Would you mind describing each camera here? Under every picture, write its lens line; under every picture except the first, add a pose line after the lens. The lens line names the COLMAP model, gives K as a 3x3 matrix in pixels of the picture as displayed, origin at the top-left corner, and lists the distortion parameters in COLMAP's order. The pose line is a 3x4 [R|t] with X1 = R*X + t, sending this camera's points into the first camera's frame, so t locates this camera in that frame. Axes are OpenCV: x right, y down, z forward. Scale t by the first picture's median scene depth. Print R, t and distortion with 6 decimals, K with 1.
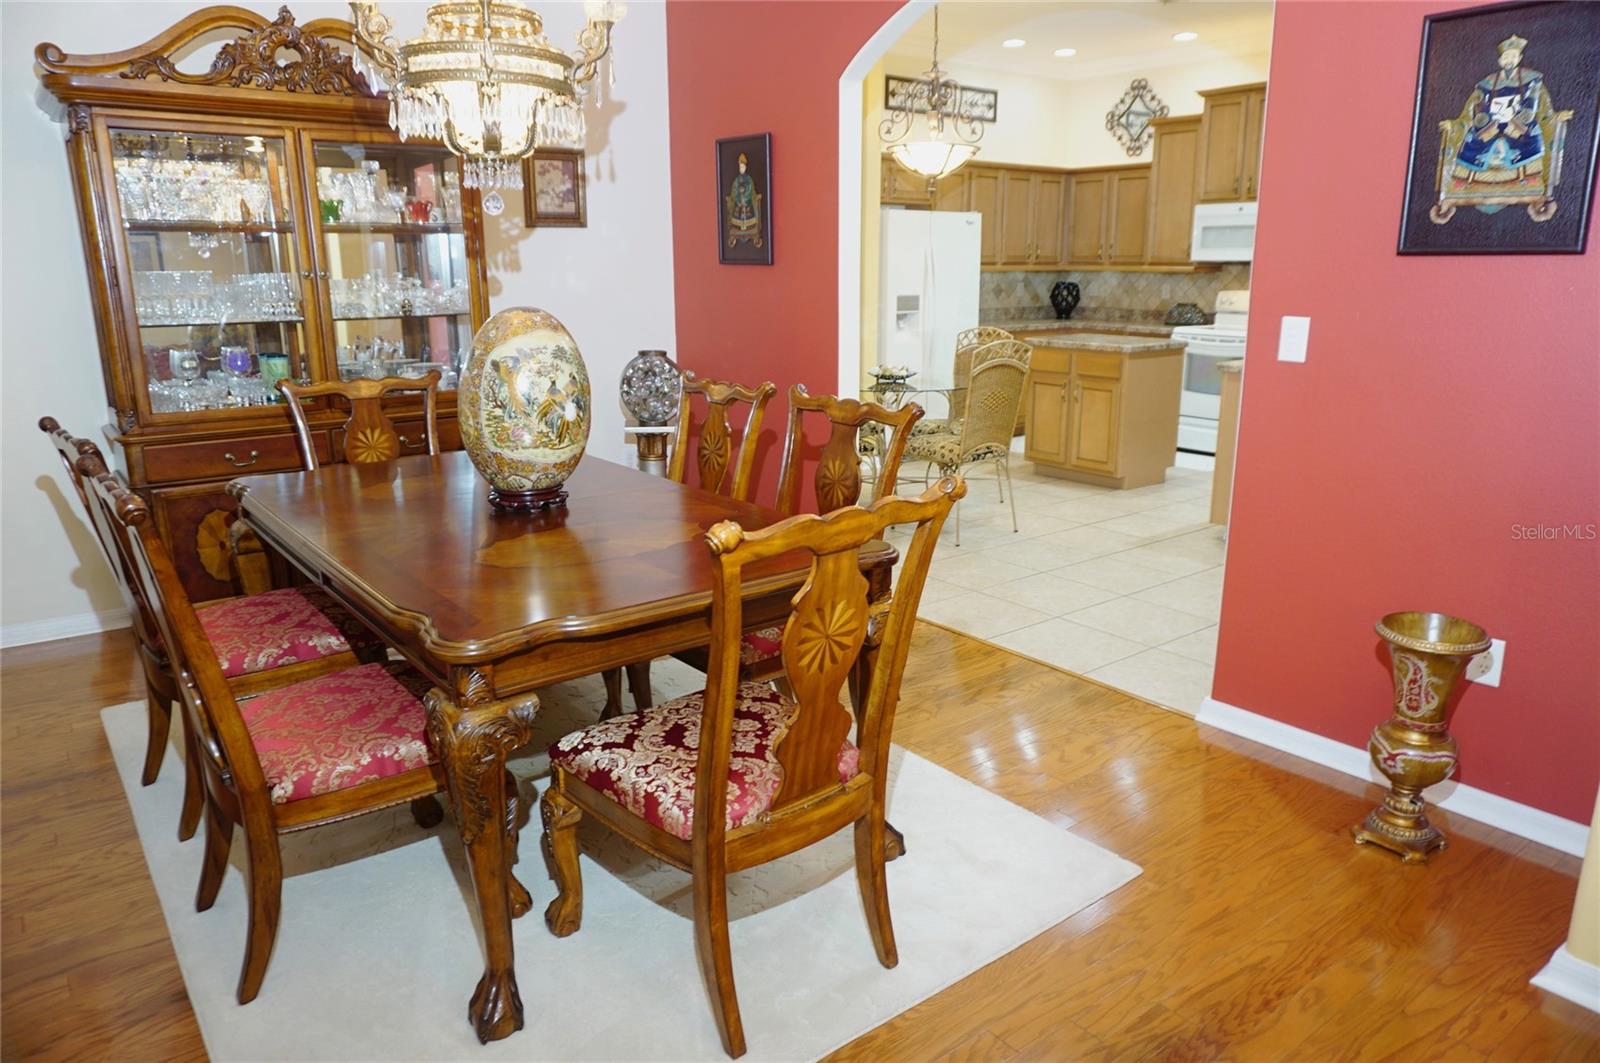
lens RADIAL K [[1073.2, 0, 805.1], [0, 1073.2, 515.8], [0, 0, 1]] dist [-0.030236, 0.028519]
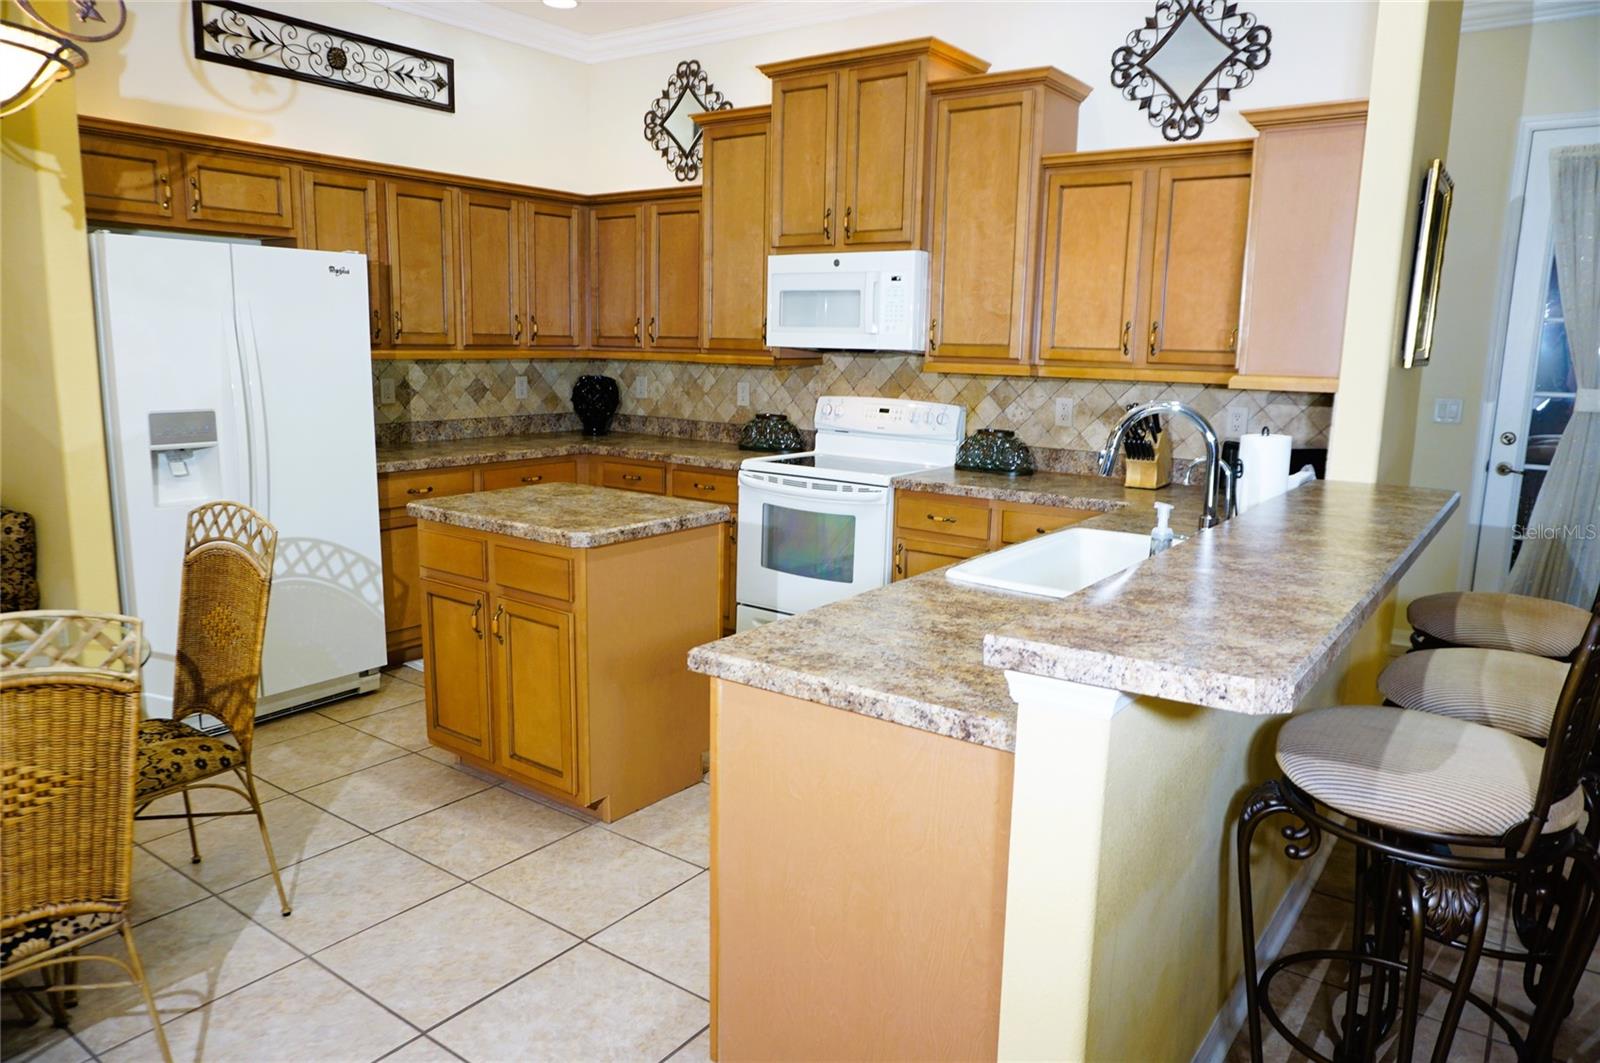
lens RADIAL K [[1073.3, 0, 801.3], [0, 1073.3, 509.2], [0, 0, 1]] dist [-0.049473, 0.048103]
pose [[0.962281, -0.021966, 0.271168, 0.300877], [0.041484, 0.996927, -0.066456, -0.150855], [-0.268875, 0.075199, 0.960235, 0.596270]]
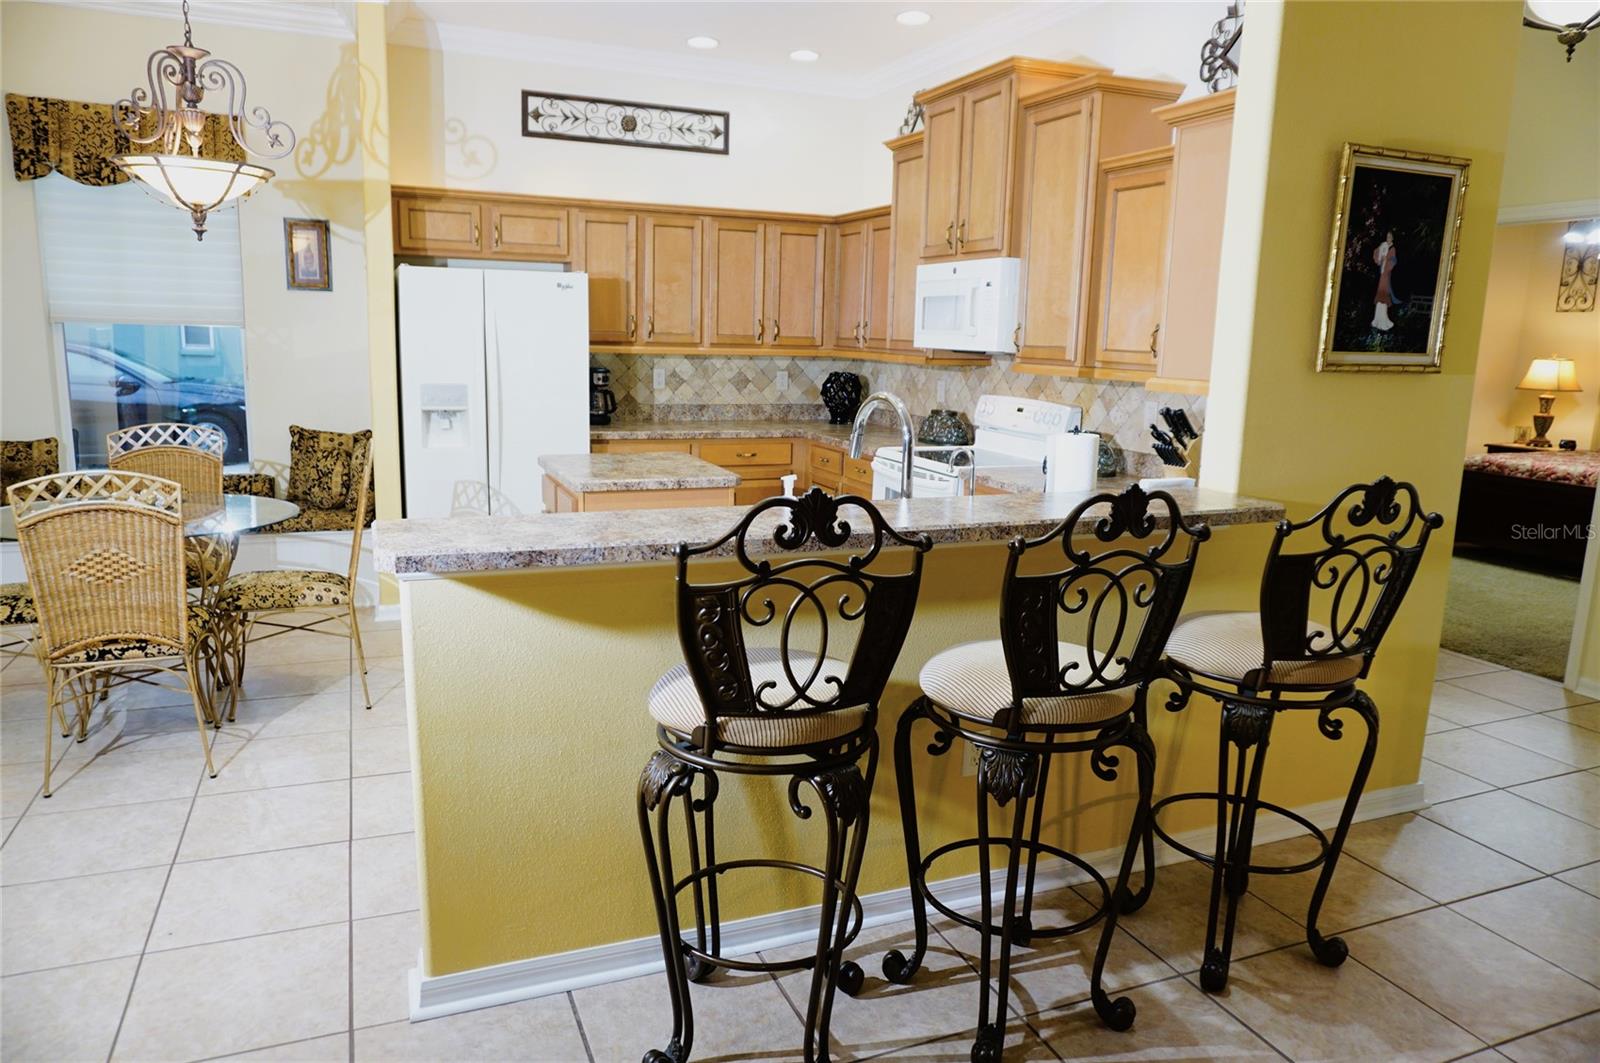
lens RADIAL K [[1088.7, 0, 792.1], [0, 1088.7, 492.7], [0, 0, 1]] dist [-0.001247, 0.000558]
pose [[0.960134, 0.066789, -0.271444, 0.663409], [-0.090210, 0.993115, -0.074728, -0.129577], [0.264584, 0.096235, 0.959549, 0.478245]]
